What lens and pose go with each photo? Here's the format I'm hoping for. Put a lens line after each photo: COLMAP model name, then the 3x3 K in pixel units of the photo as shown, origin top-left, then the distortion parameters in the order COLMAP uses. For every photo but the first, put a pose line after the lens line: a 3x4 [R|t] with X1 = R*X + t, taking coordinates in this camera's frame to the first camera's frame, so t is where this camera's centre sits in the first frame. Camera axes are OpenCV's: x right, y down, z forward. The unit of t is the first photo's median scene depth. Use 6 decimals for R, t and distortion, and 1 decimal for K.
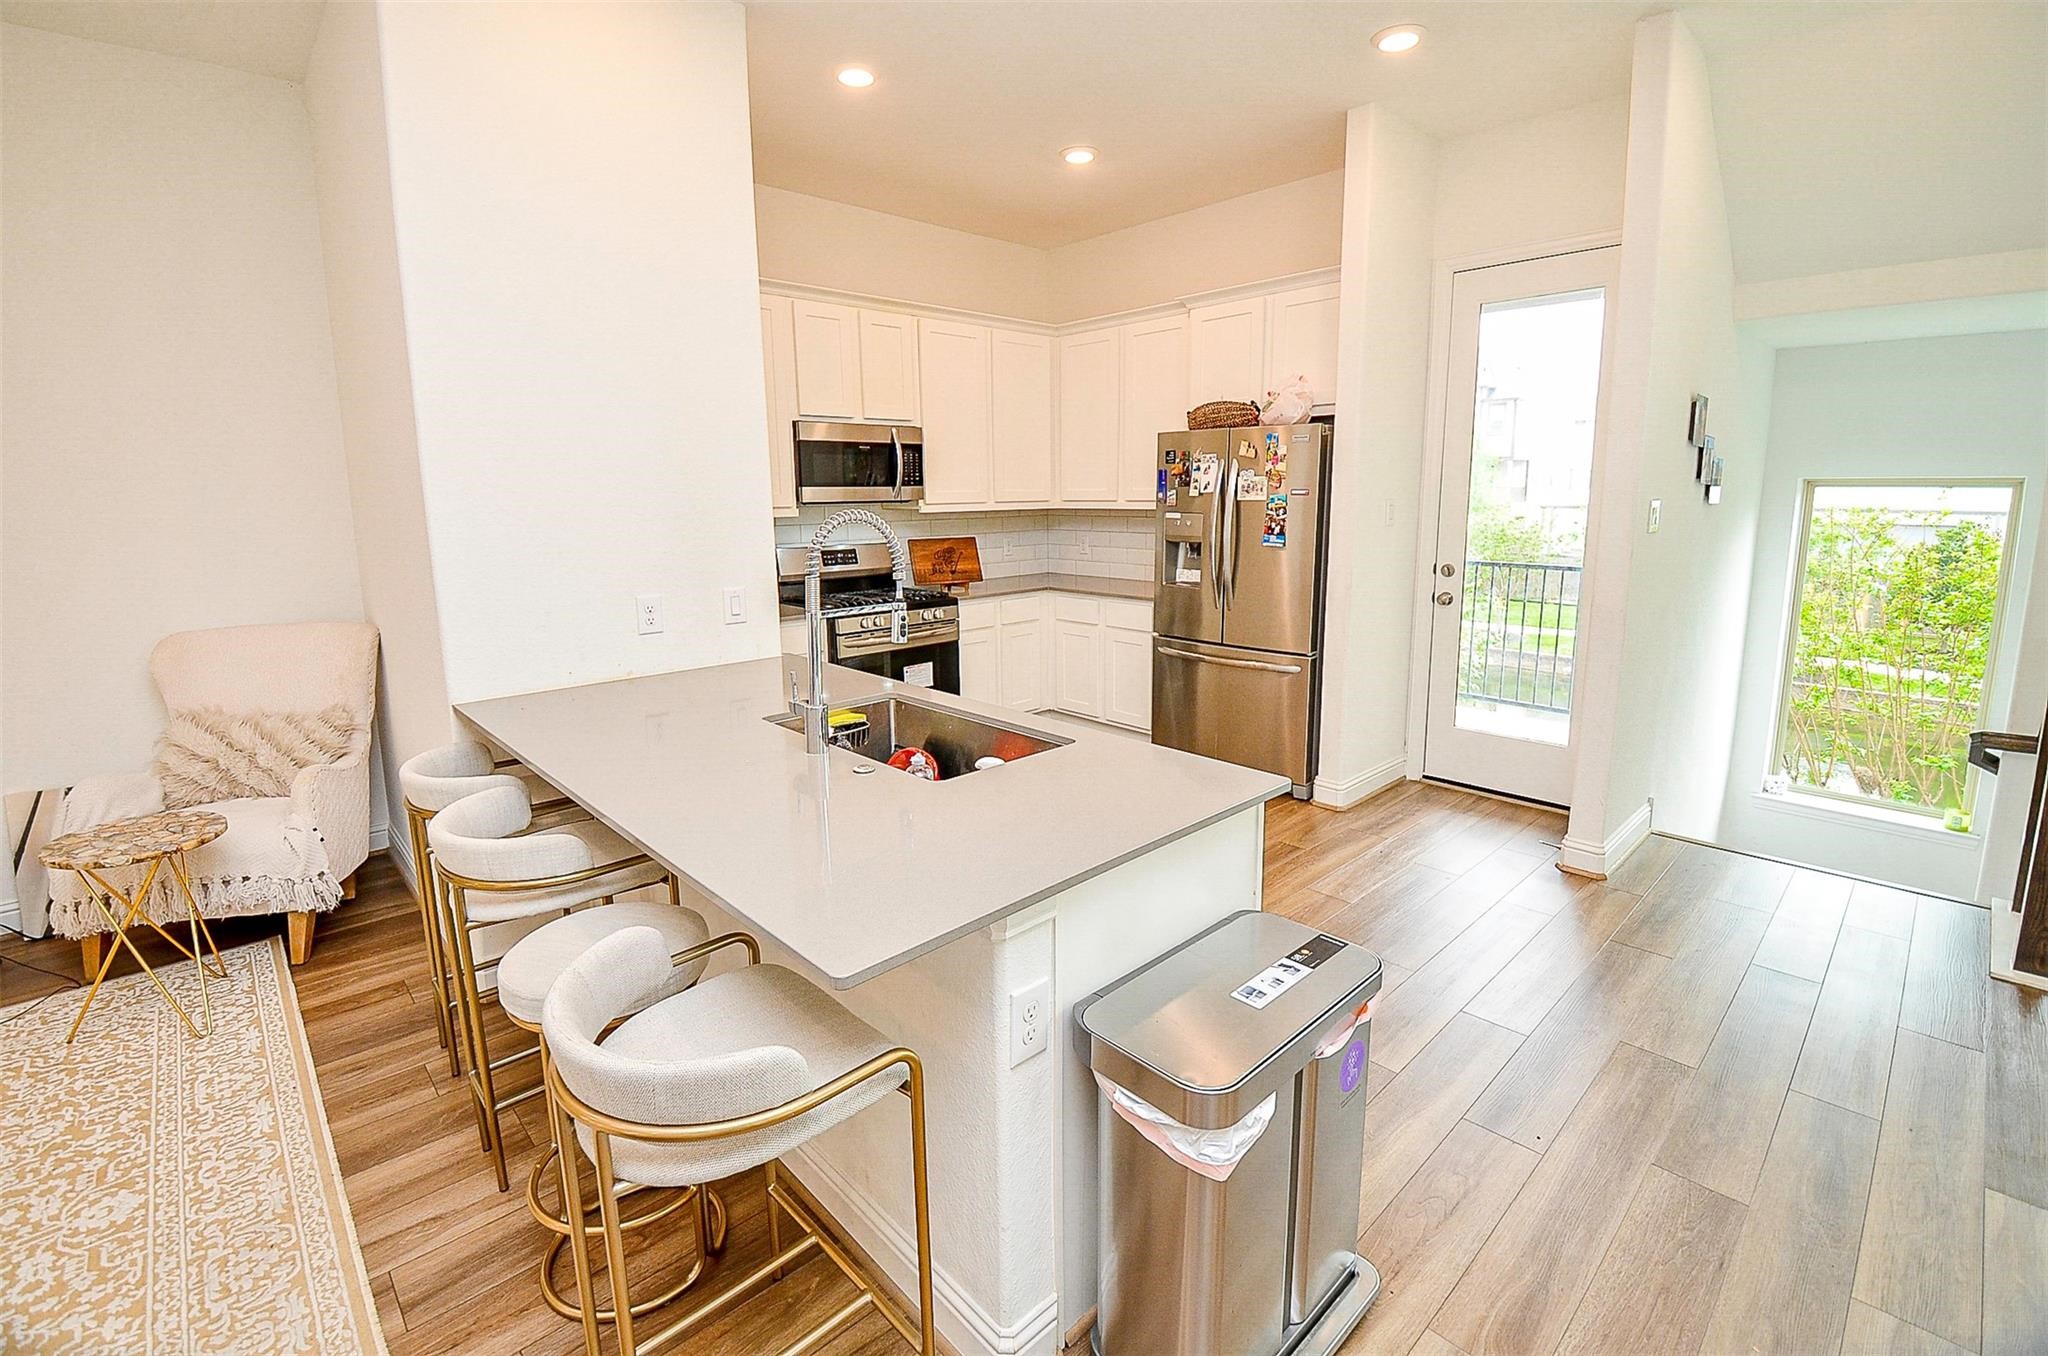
lens RADIAL K [[907.6, 0, 1038.4], [0, 907.6, 641.3], [0, 0, 1]] dist [0.000595, -0.006107]
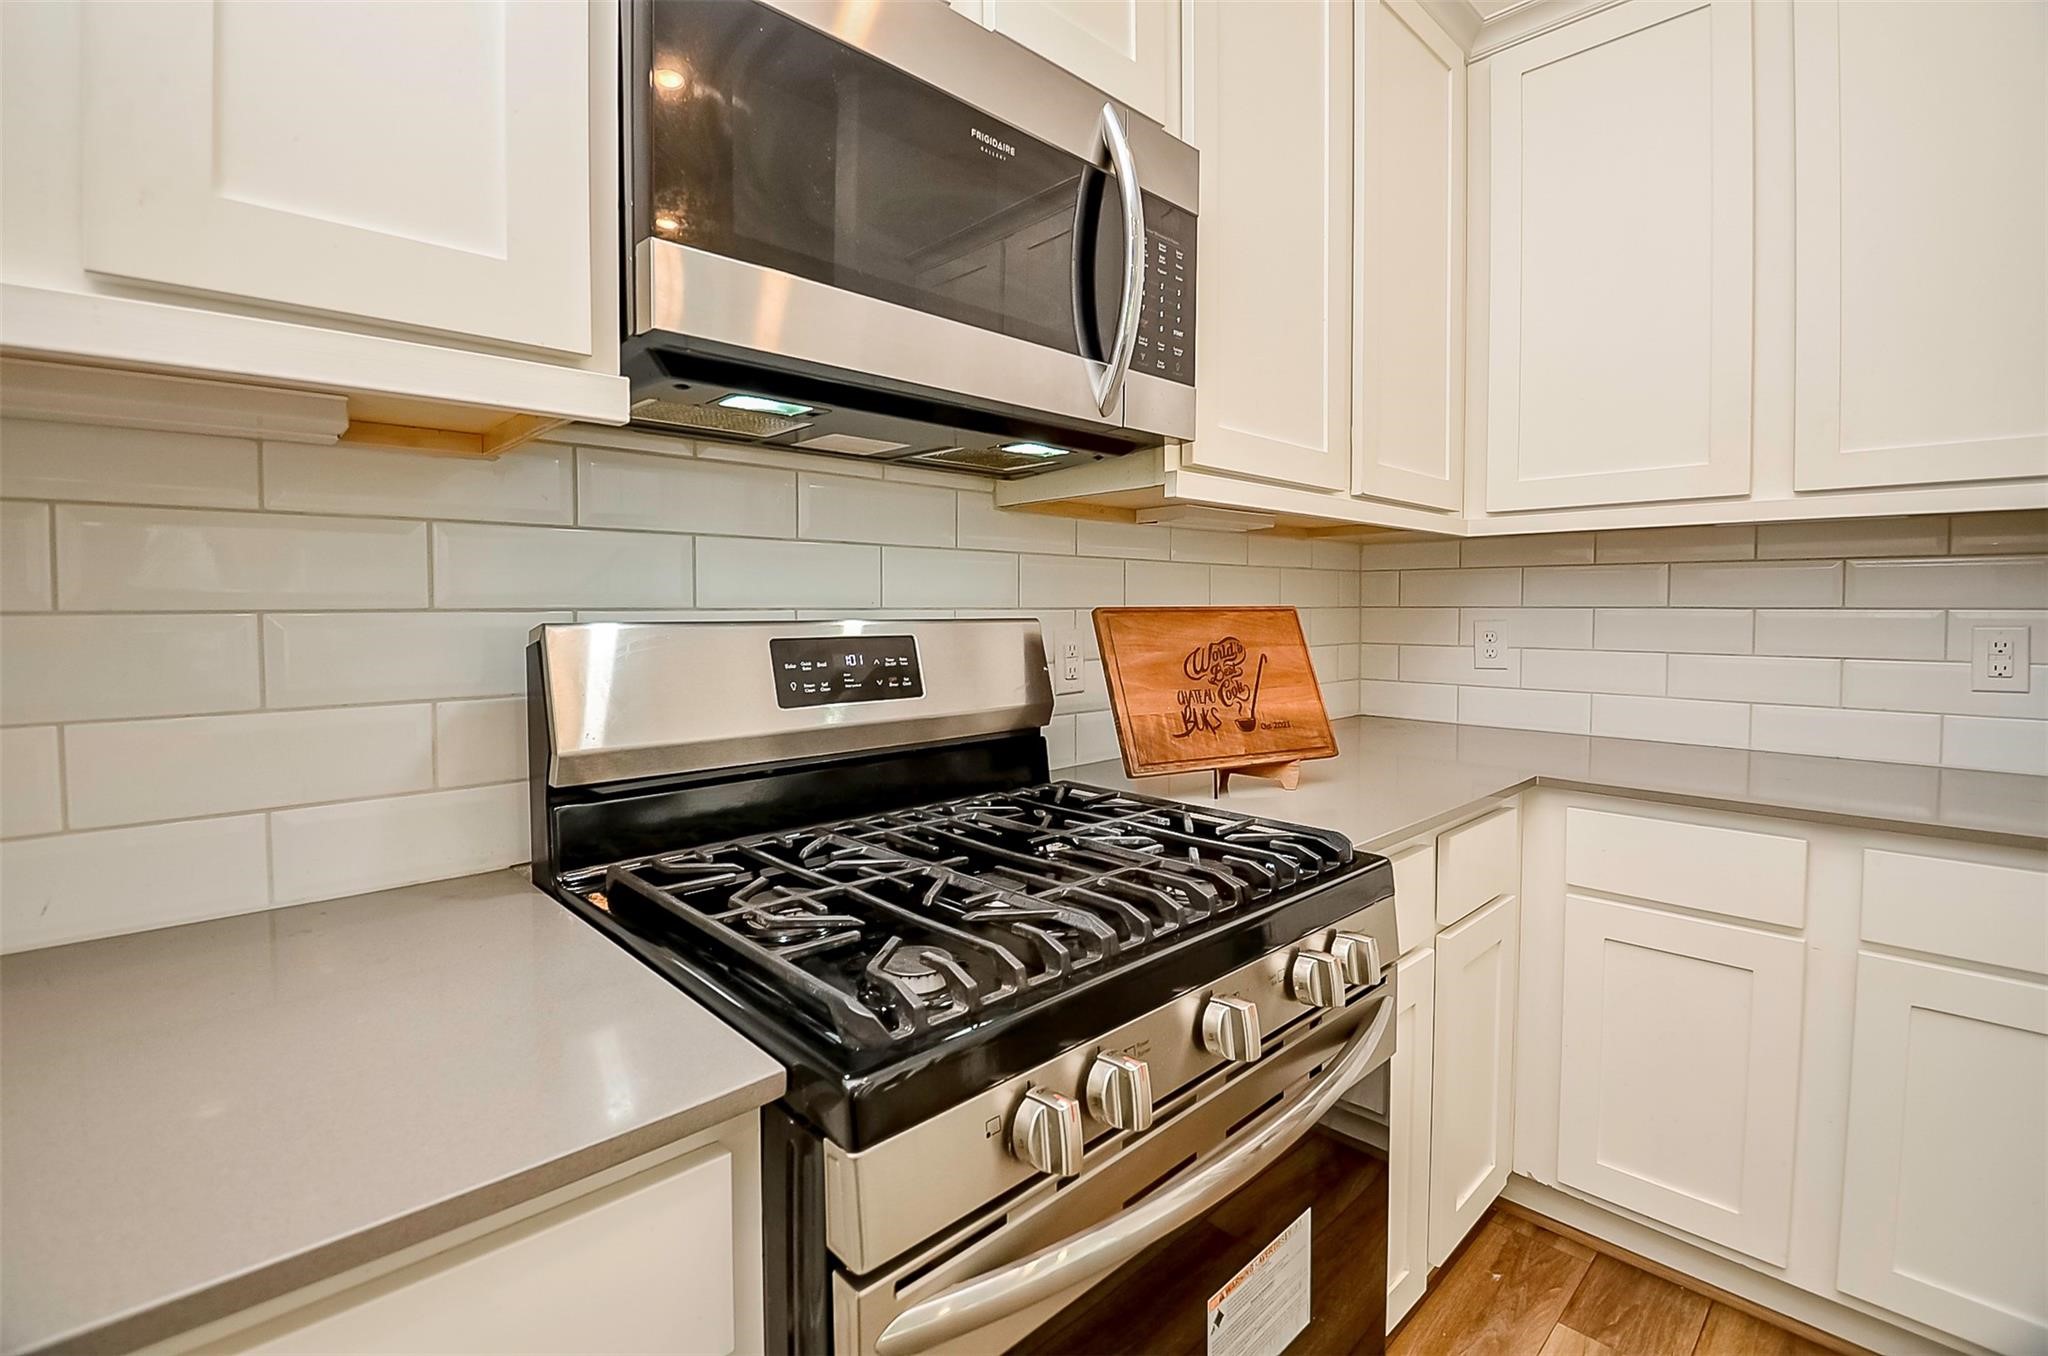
lens RADIAL K [[908.2, 0, 1006.2], [0, 908.2, 641.3], [0, 0, 1]] dist [0.000641, -0.016016]
pose [[0.999895, 0.006026, -0.013210, -0.189114], [-0.007667, 0.991749, -0.127962, -0.075356], [0.012330, 0.128050, 0.991691, 0.826485]]
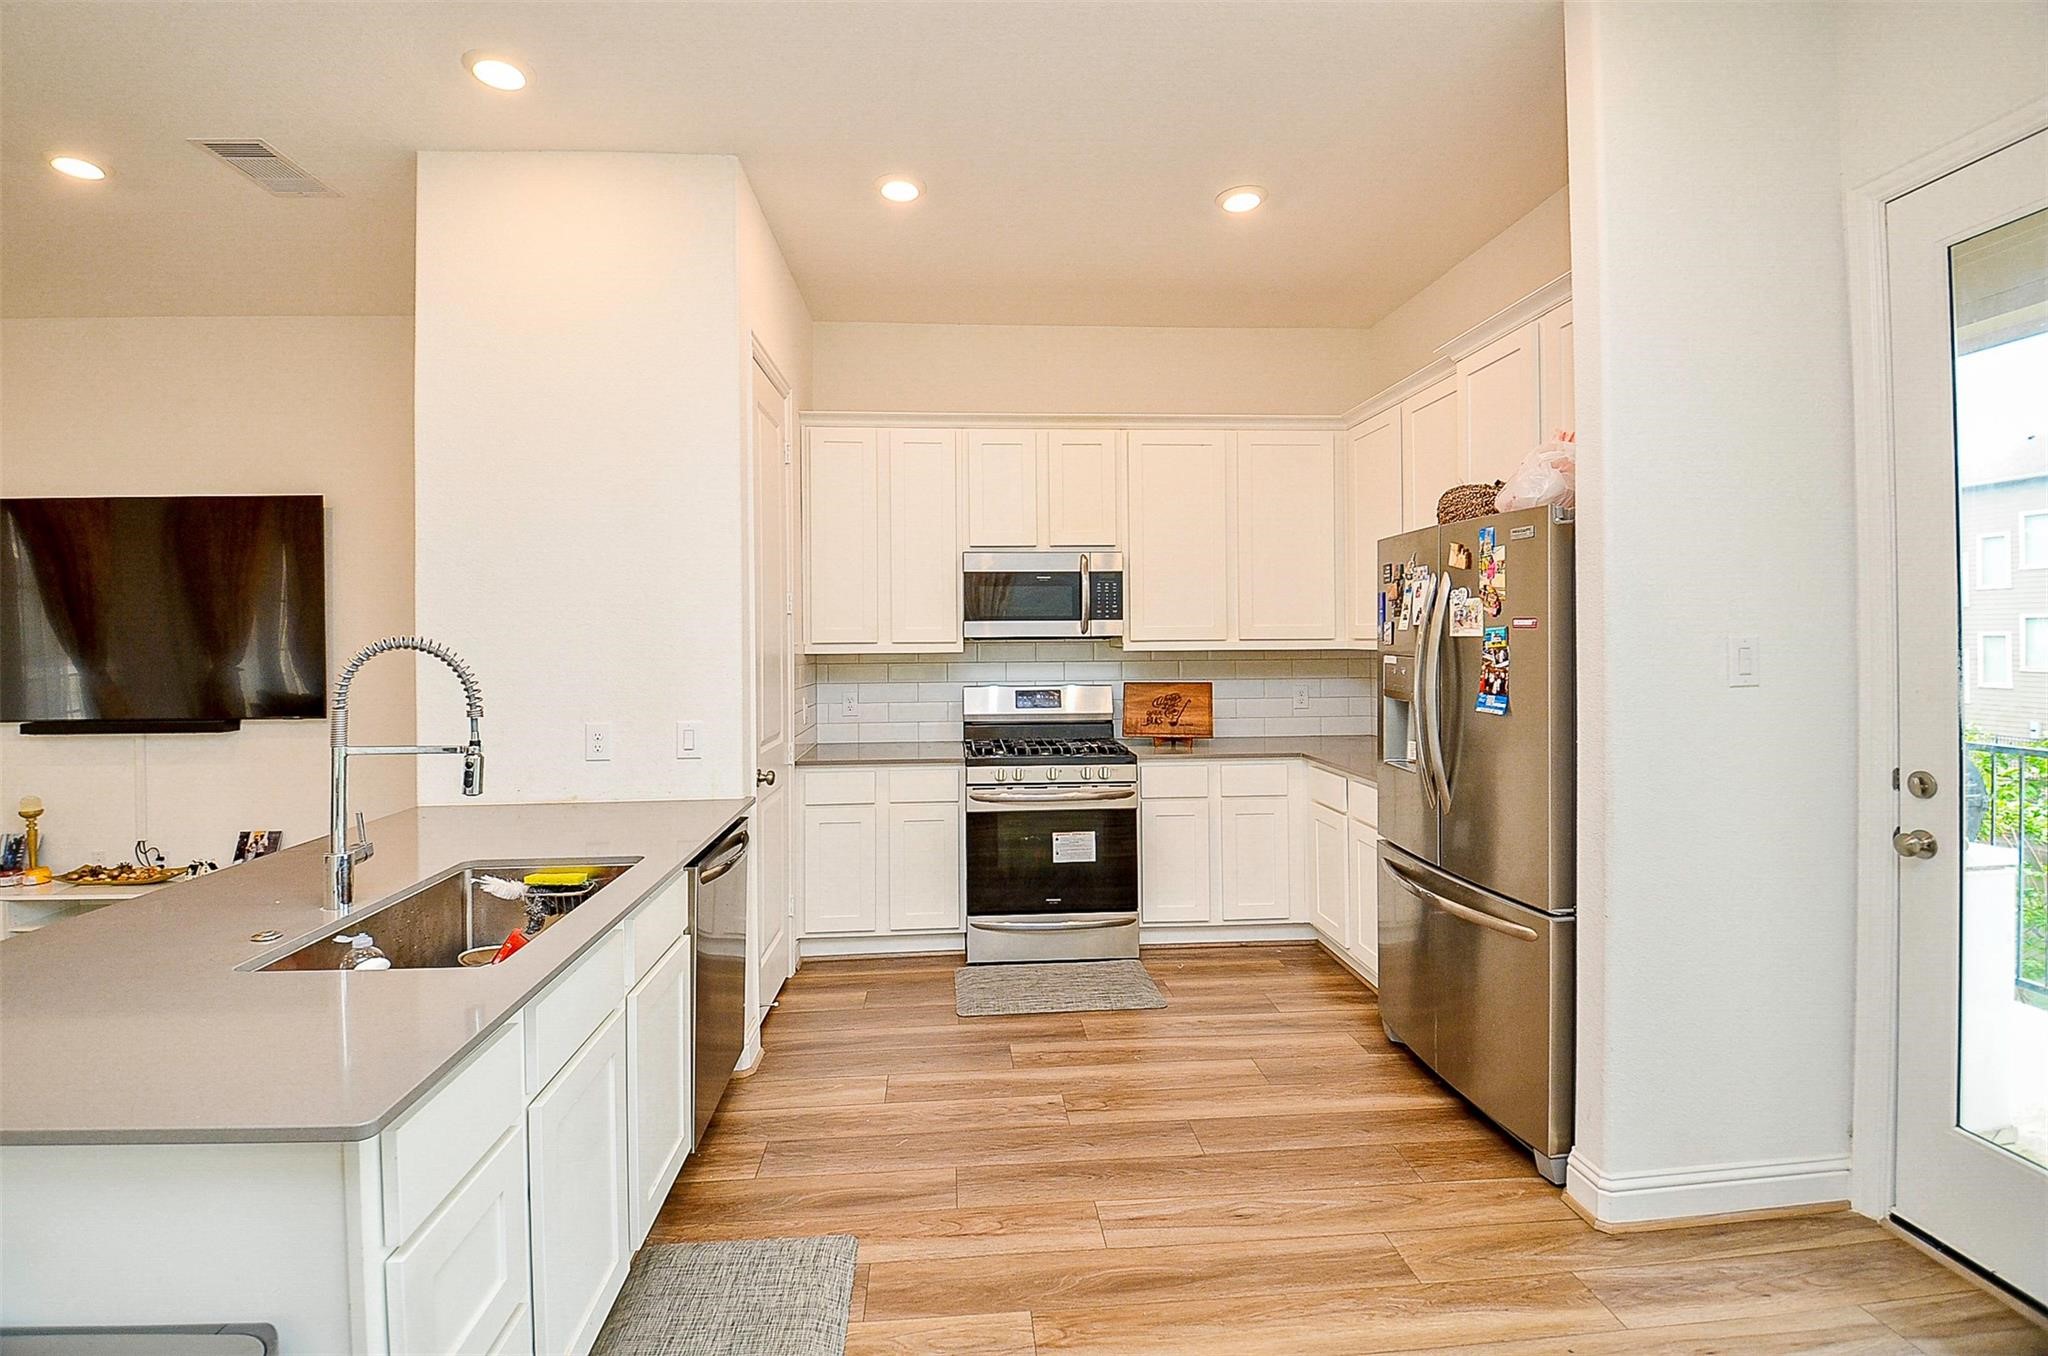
lens RADIAL K [[908.2, 0, 1006.2], [0, 908.2, 641.3], [0, 0, 1]] dist [0.000641, -0.016016]
pose [[0.763545, 0.006284, -0.645724, 0.366934], [-0.105809, 0.987655, -0.115504, -0.045137], [0.637027, 0.156516, 0.754784, 0.315524]]
